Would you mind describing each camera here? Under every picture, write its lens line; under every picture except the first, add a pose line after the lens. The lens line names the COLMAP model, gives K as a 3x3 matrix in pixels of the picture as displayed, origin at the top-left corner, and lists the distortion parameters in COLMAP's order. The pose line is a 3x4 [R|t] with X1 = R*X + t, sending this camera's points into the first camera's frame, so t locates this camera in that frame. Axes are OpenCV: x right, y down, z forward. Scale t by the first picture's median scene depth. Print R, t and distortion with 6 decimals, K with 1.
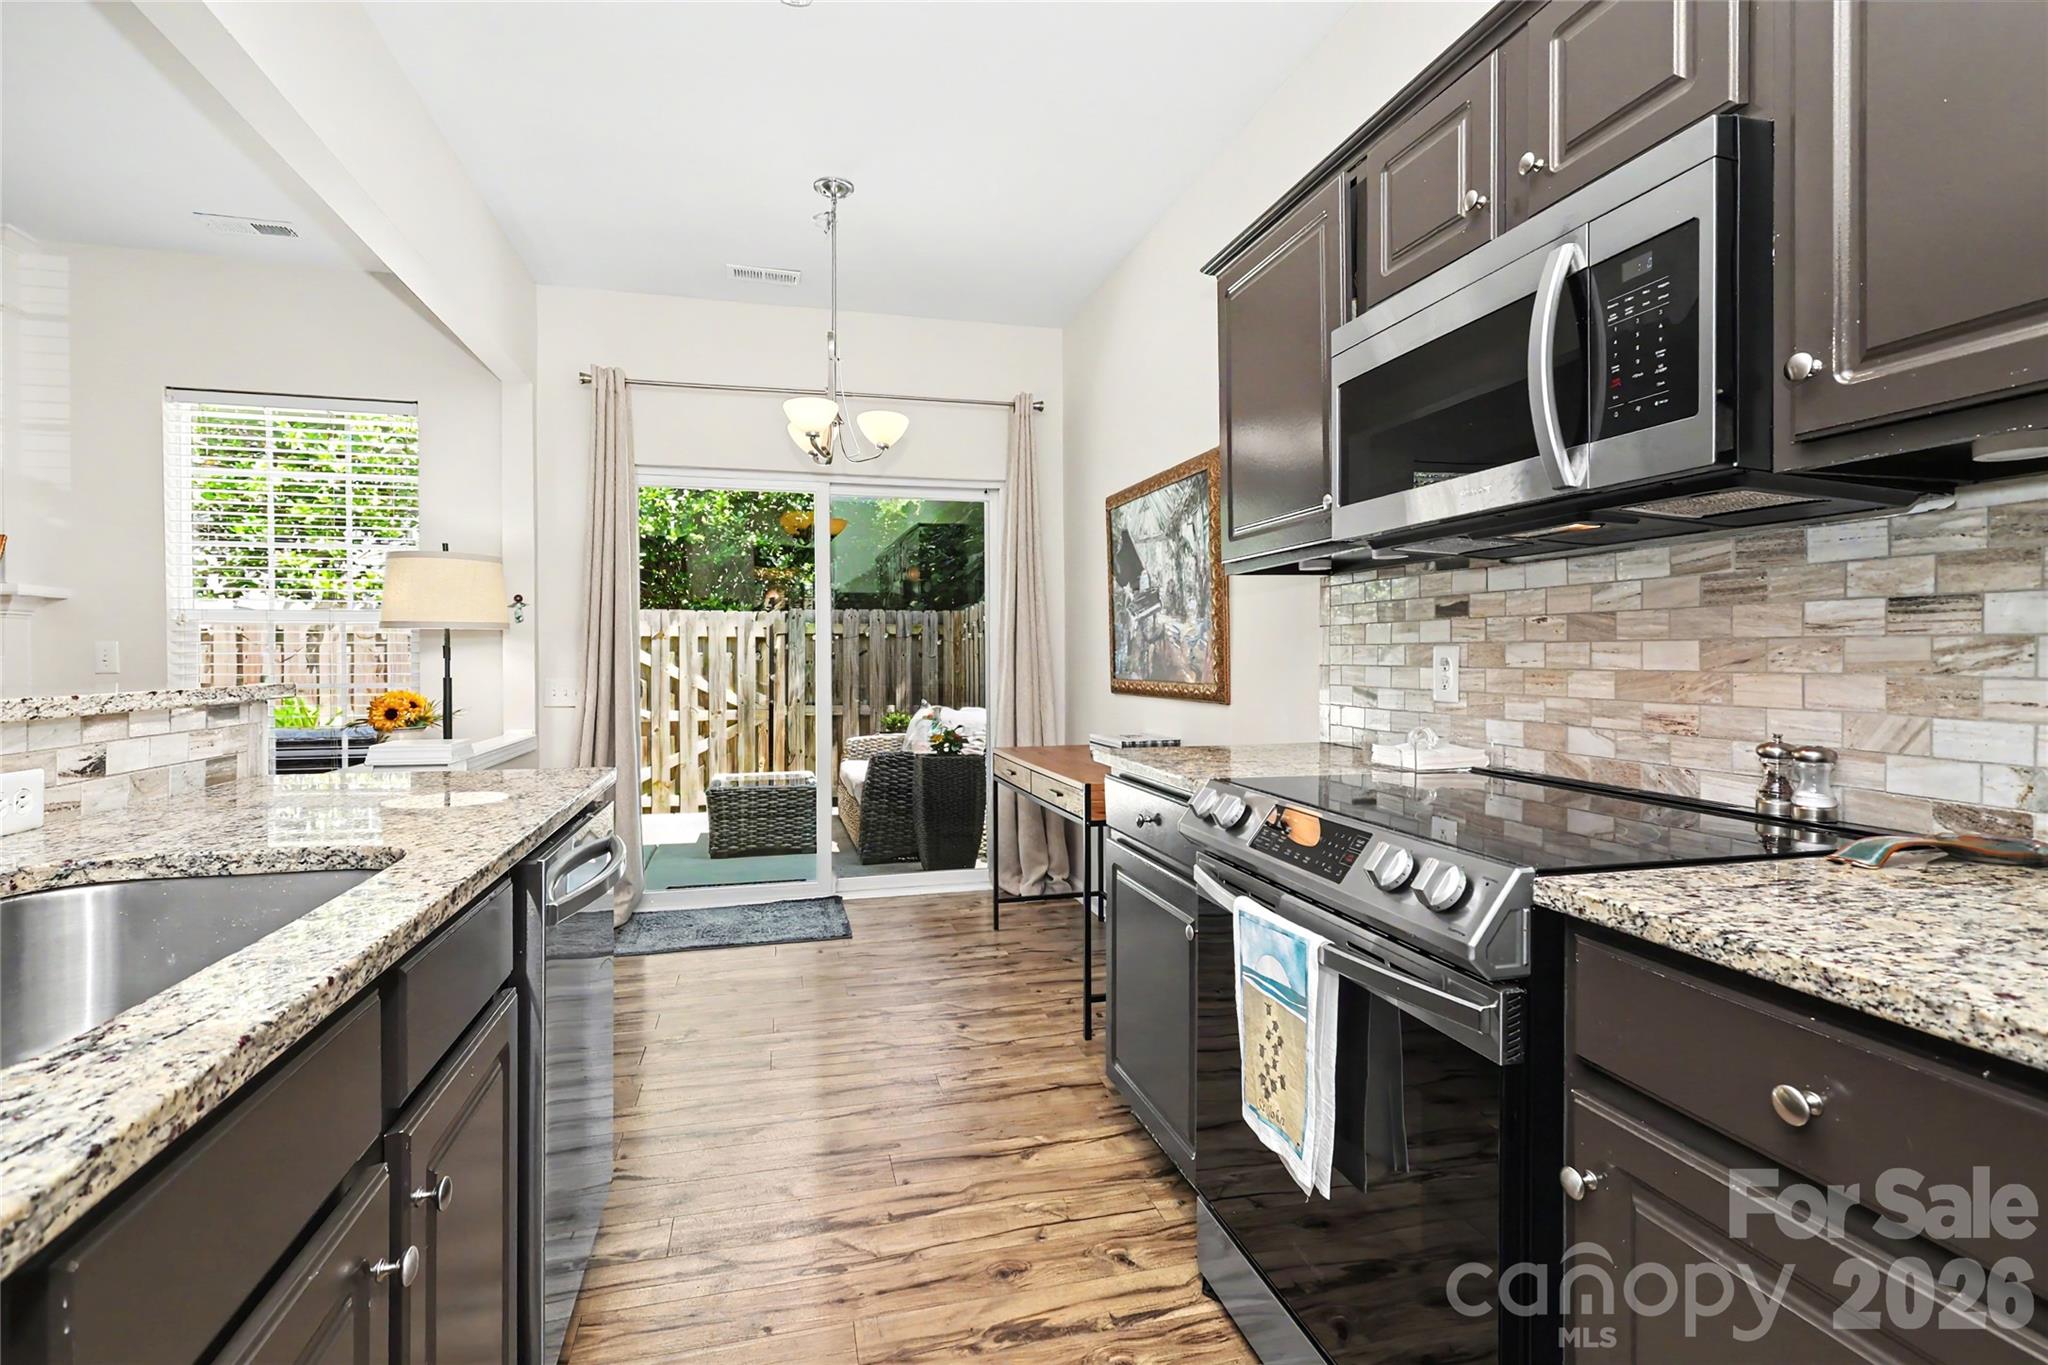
lens RADIAL K [[967.1, 0, 1025.5], [0, 967.1, 665.2], [0, 0, 1]] dist [-0.003599, 0.001663]
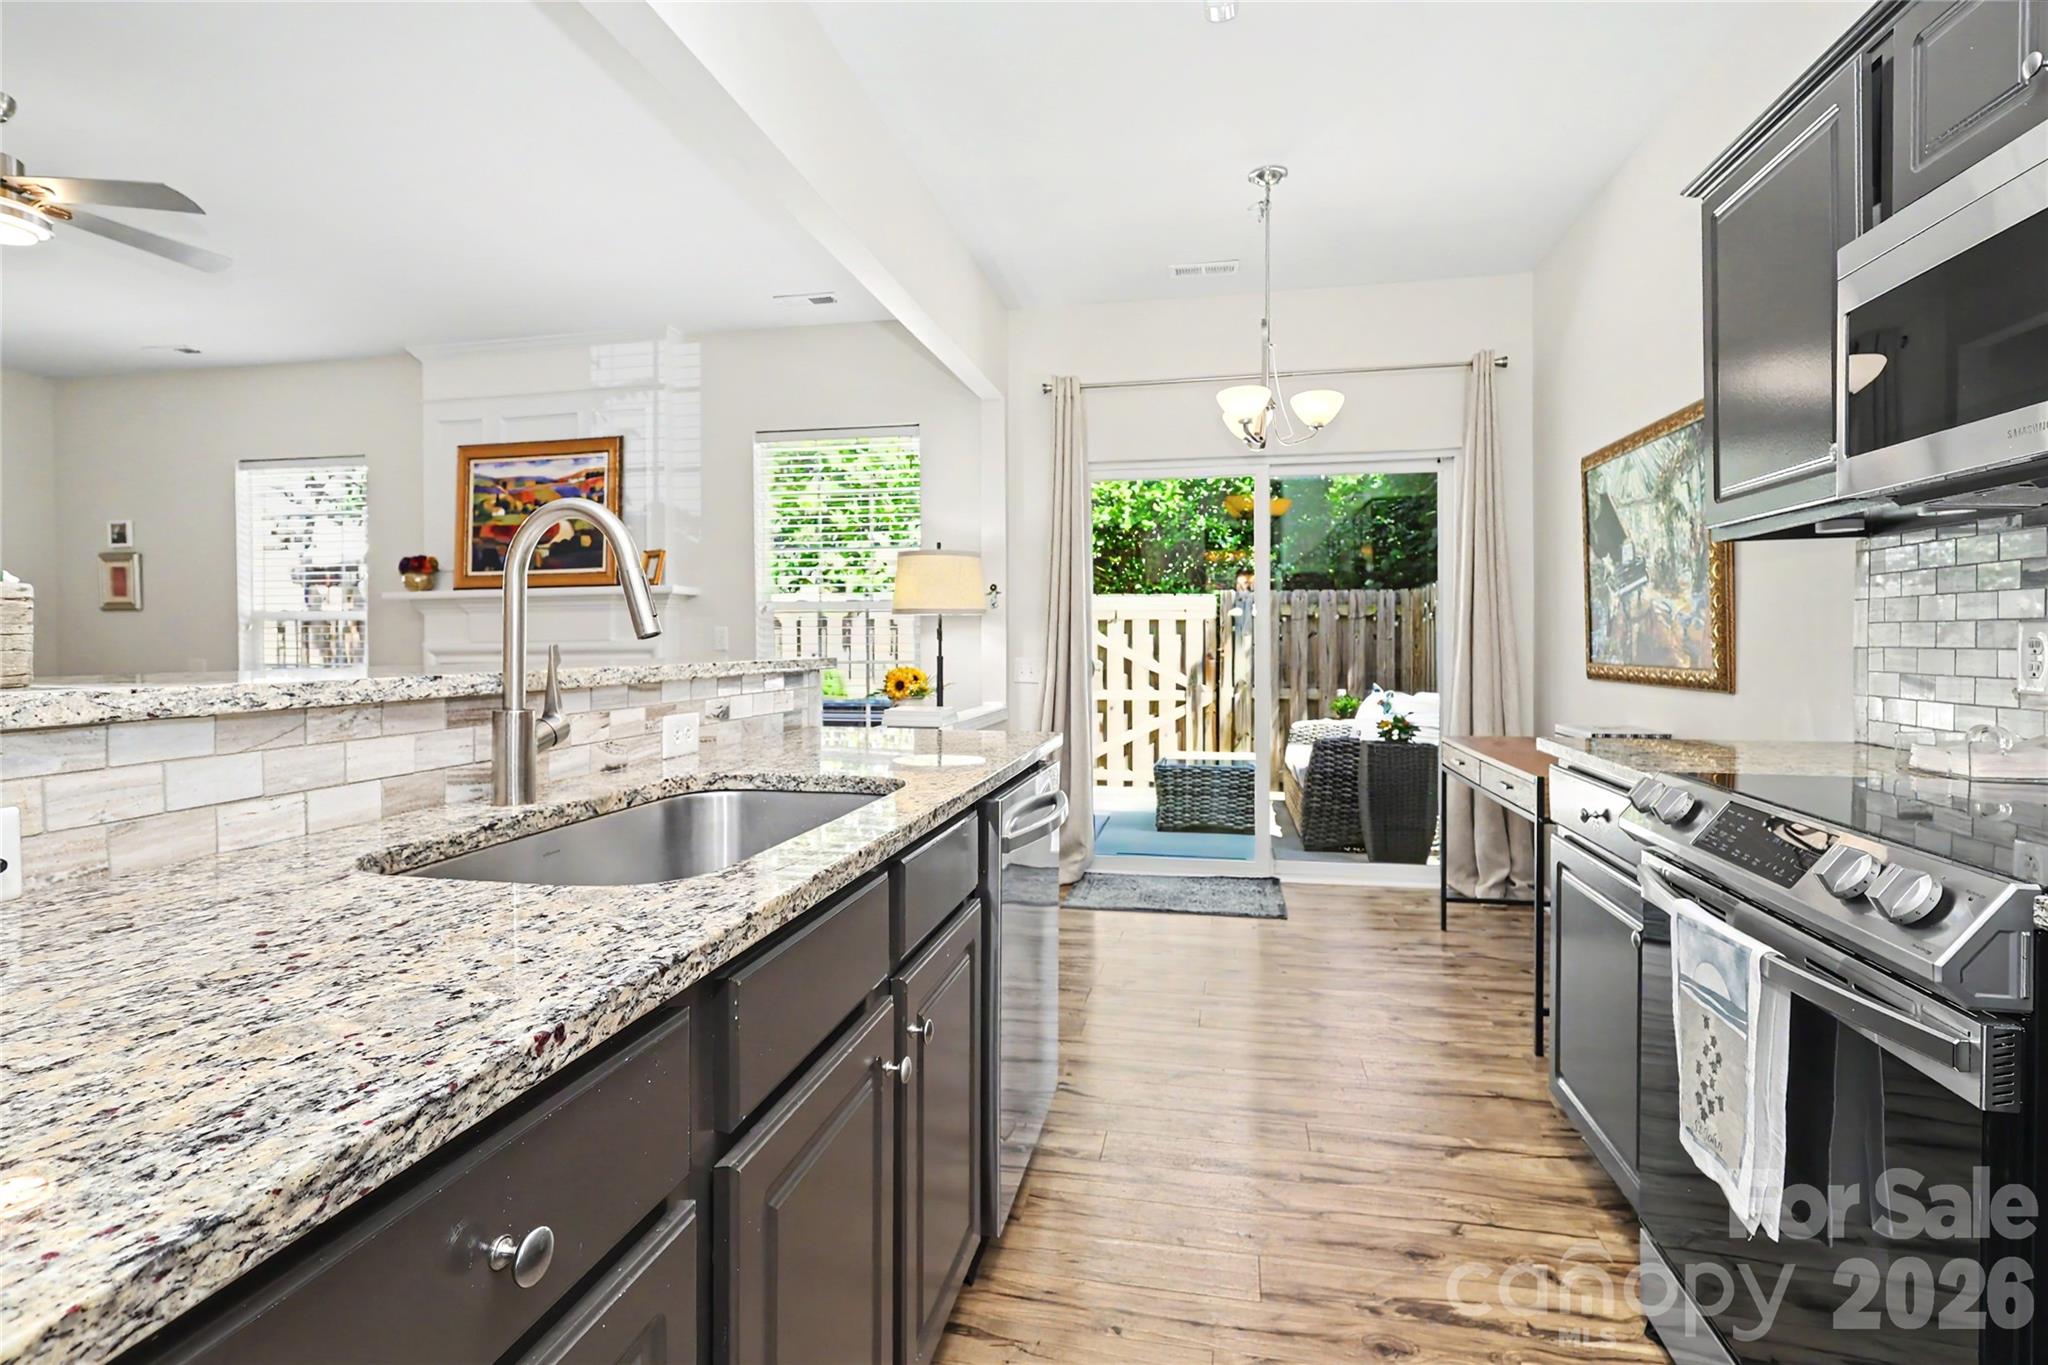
lens RADIAL K [[967.1, 0, 1014.2], [0, 967.1, 659.9], [0, 0, 1]] dist [-0.003599, 0.001663]
pose [[0.894225, 0.009920, -0.447507, 0.047569], [-0.004084, 0.999894, 0.014004, 0.002821], [0.447599, -0.010695, 0.894171, -0.067536]]
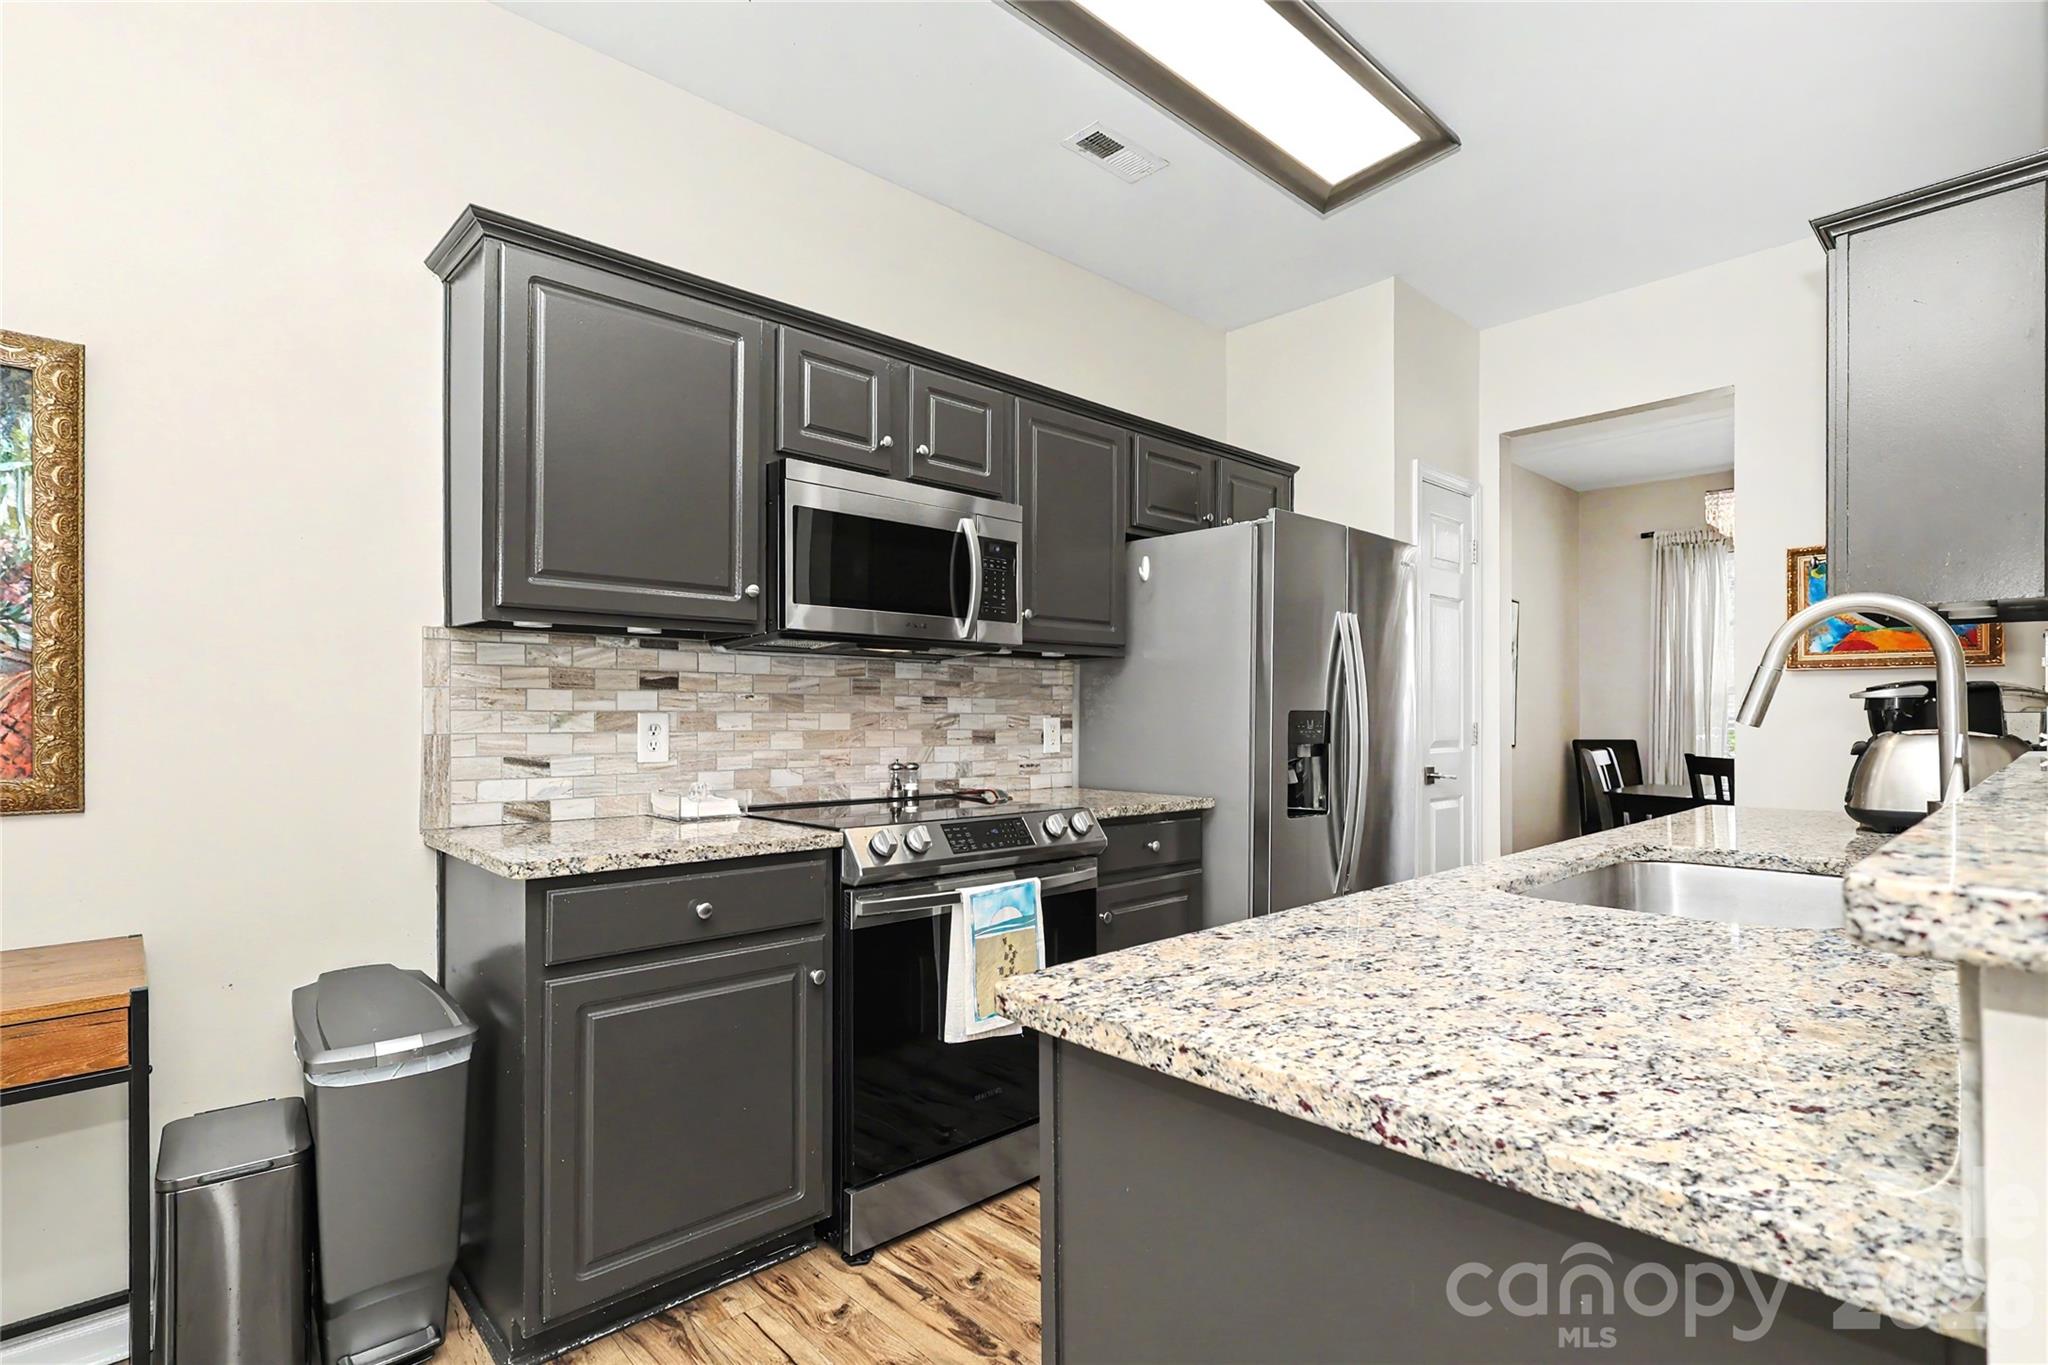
lens RADIAL K [[967.1, 0, 1002.5], [0, 967.1, 726.7], [0, 0, 1]] dist [-0.003599, 0.001663]
pose [[-0.471297, -0.008686, 0.881932, -0.848004], [0.008895, 0.999854, 0.014601, -0.019405], [-0.881930, 0.014726, -0.471151, 1.275131]]
